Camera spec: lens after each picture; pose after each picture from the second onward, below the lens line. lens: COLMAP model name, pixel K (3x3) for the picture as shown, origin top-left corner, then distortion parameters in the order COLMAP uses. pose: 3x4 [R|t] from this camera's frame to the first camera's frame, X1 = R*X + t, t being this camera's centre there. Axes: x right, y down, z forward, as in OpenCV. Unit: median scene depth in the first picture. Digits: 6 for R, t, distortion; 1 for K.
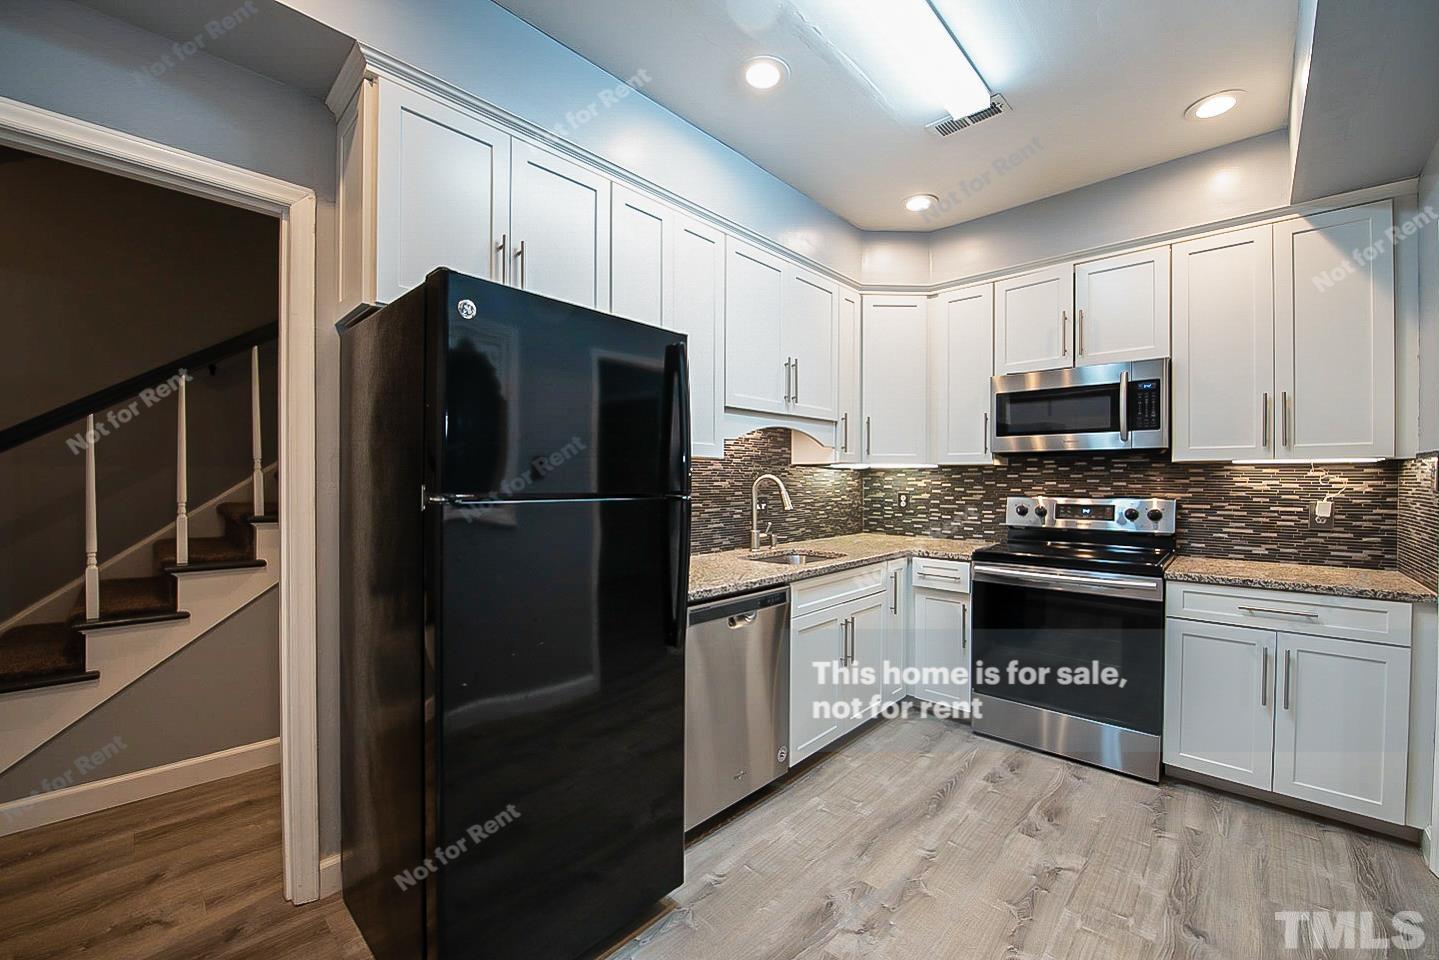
lens RADIAL K [[579.8, 0, 713.4], [0, 579.8, 480.5], [0, 0, 1]] dist [-0.013663, -0.000434]
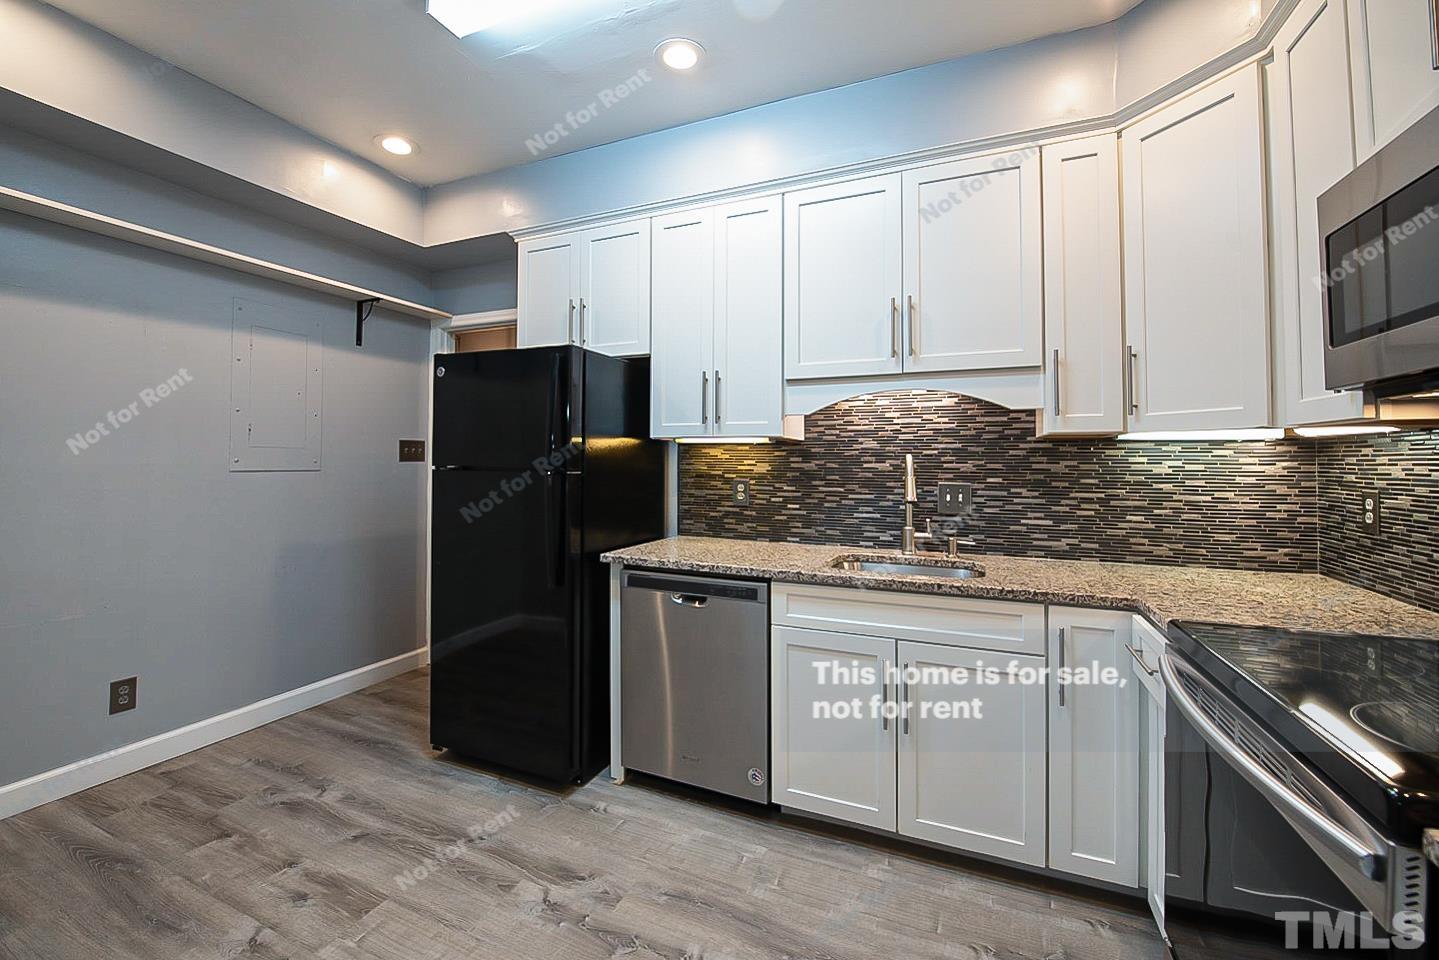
lens RADIAL K [[579.8, 0, 700.2], [0, 579.8, 452.7], [0, 0, 1]] dist [-0.013663, -0.000434]
pose [[0.334609, -0.012601, -0.942273, 0.860485], [-0.005629, 0.999866, -0.015370, 0.001568], [0.942340, 0.010447, 0.334493, 0.591660]]
